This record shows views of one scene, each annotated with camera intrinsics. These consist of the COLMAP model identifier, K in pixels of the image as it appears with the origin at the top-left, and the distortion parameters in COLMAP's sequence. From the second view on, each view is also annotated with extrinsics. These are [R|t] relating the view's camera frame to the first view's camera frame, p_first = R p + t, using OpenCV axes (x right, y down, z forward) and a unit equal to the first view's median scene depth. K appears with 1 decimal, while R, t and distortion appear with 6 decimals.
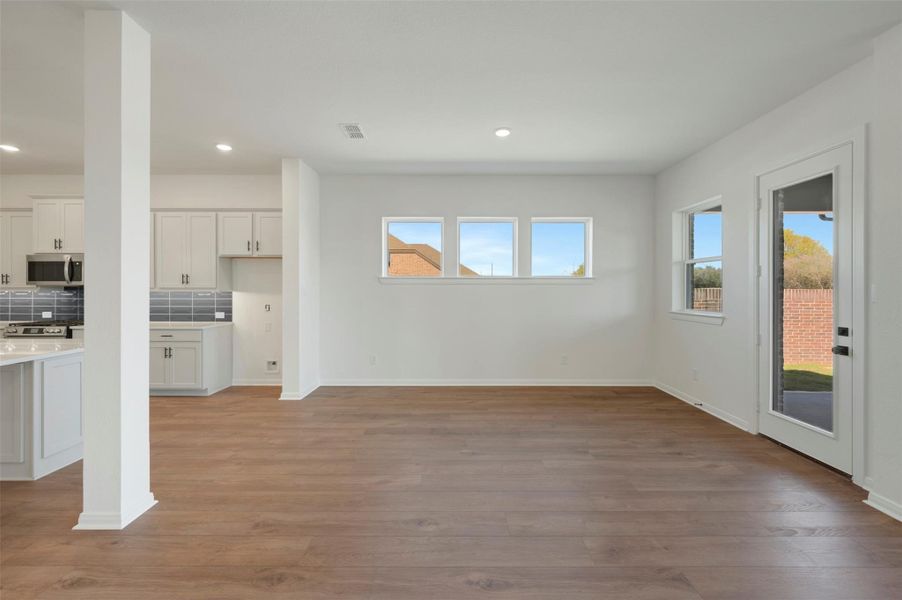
lens RADIAL K [[361.9, 0, 454.4], [0, 361.9, 289.1], [0, 0, 1]] dist [0.000589, -0.000004]
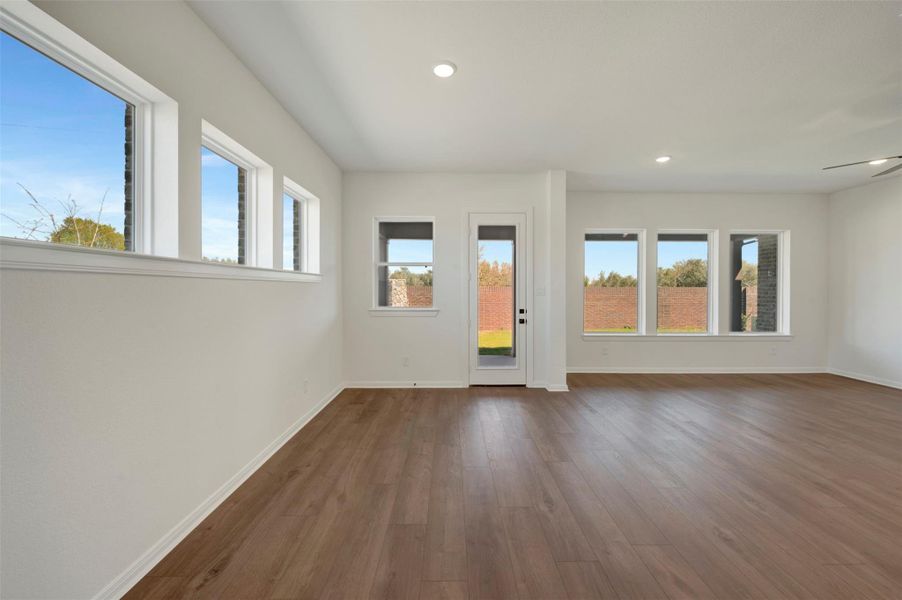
lens RADIAL K [[357.9, 0, 456.2], [0, 357.9, 293.3], [0, 0, 1]] dist [0.001033, -0.000157]
pose [[-0.014258, -0.014525, 0.999793, -0.463602], [-0.001853, 0.999893, 0.014501, -0.002207], [-0.999897, -0.001646, -0.014283, 0.794013]]
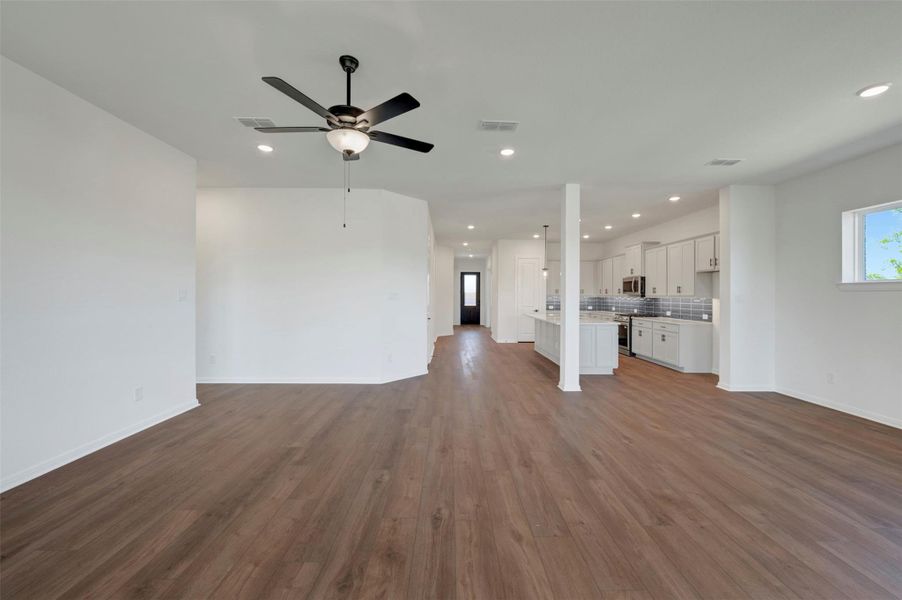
lens RADIAL K [[357.9, 0, 456.2], [0, 357.9, 293.3], [0, 0, 1]] dist [0.001033, -0.000157]
pose [[0.018954, -0.006605, -0.999799, 0.698494], [-0.006993, 0.999953, -0.006739, 0.003144], [0.999796, 0.007119, 0.018907, 0.090098]]
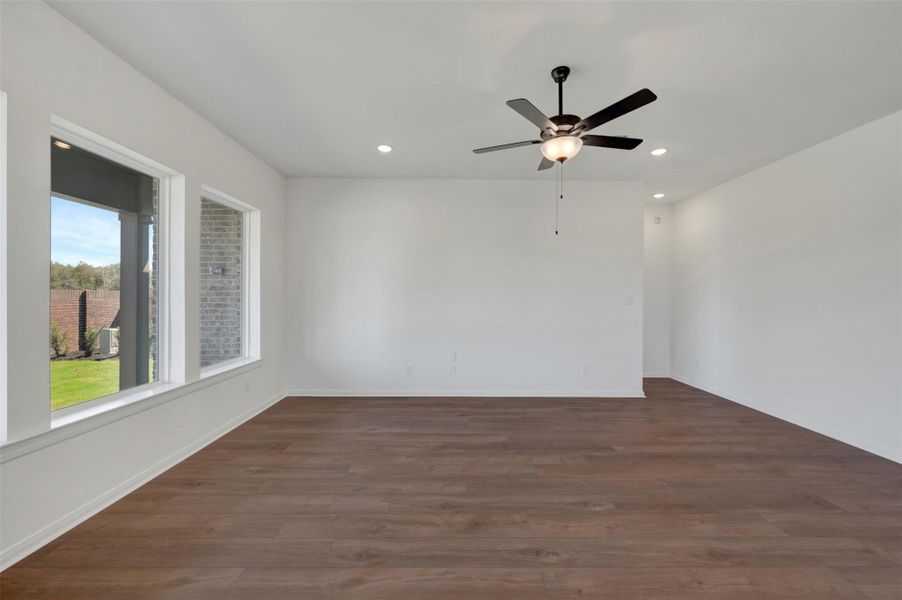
lens RADIAL K [[357.1, 0, 453.5], [0, 357.1, 298.0], [0, 0, 1]] dist [-0.001670, -0.000158]
pose [[-0.999898, -0.009118, -0.010948, 0.326229], [-0.009170, 0.999947, 0.004641, 0.001267], [0.010905, 0.004741, -0.999929, 0.489611]]
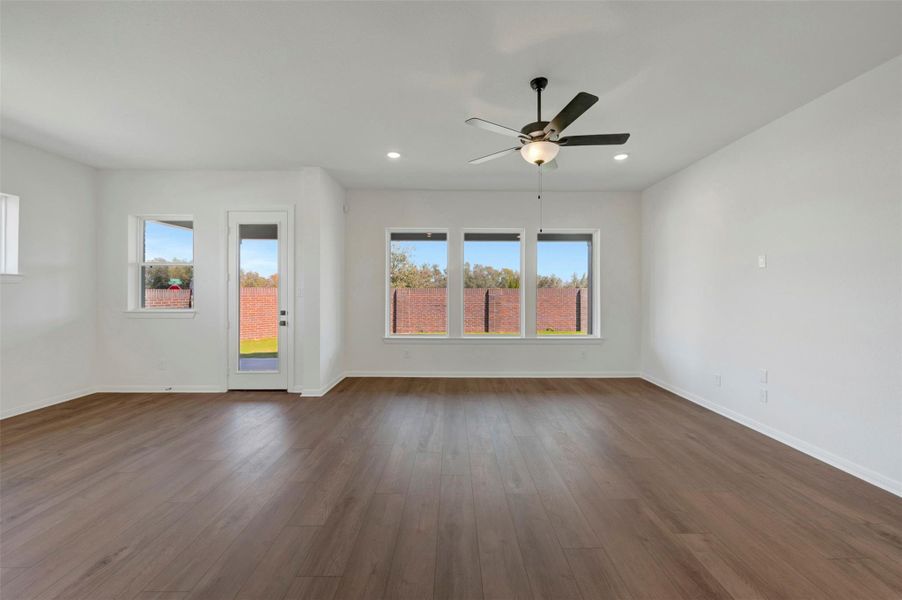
lens RADIAL K [[361.9, 0, 454.4], [0, 361.9, 289.1], [0, 0, 1]] dist [0.000589, -0.000004]
pose [[-0.004317, 0.002433, 0.999988, -0.443023], [-0.001788, 0.999995, -0.002441, -0.000473], [-0.999989, -0.001798, -0.004313, 0.080588]]
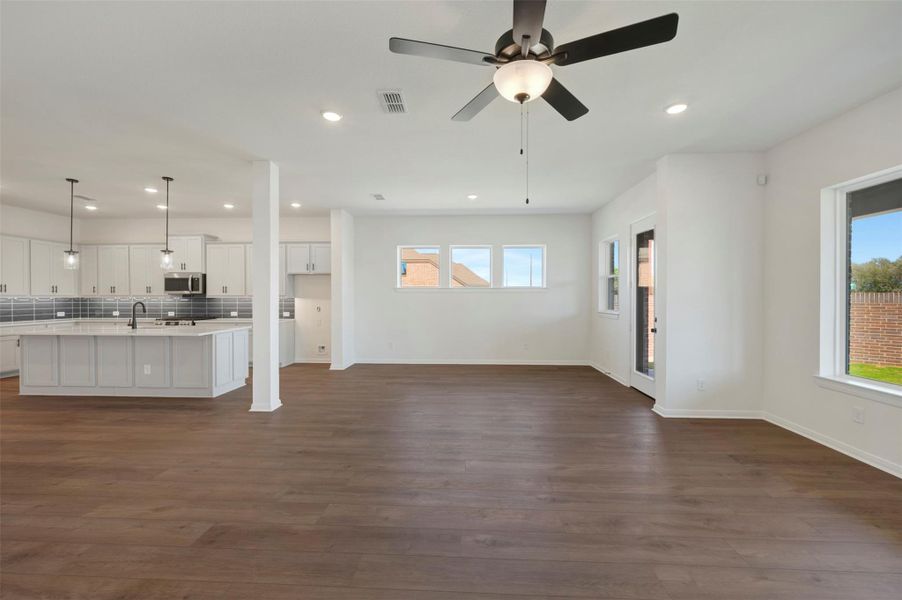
lens RADIAL K [[359.5, 0, 452.6], [0, 359.5, 296.8], [0, 0, 1]] dist [-0.000482, -0.000120]
pose [[0.998768, -0.001221, -0.049606, 0.099679], [0.001284, 0.999998, 0.001228, 0.001860], [0.049604, -0.001290, 0.998768, -0.454486]]
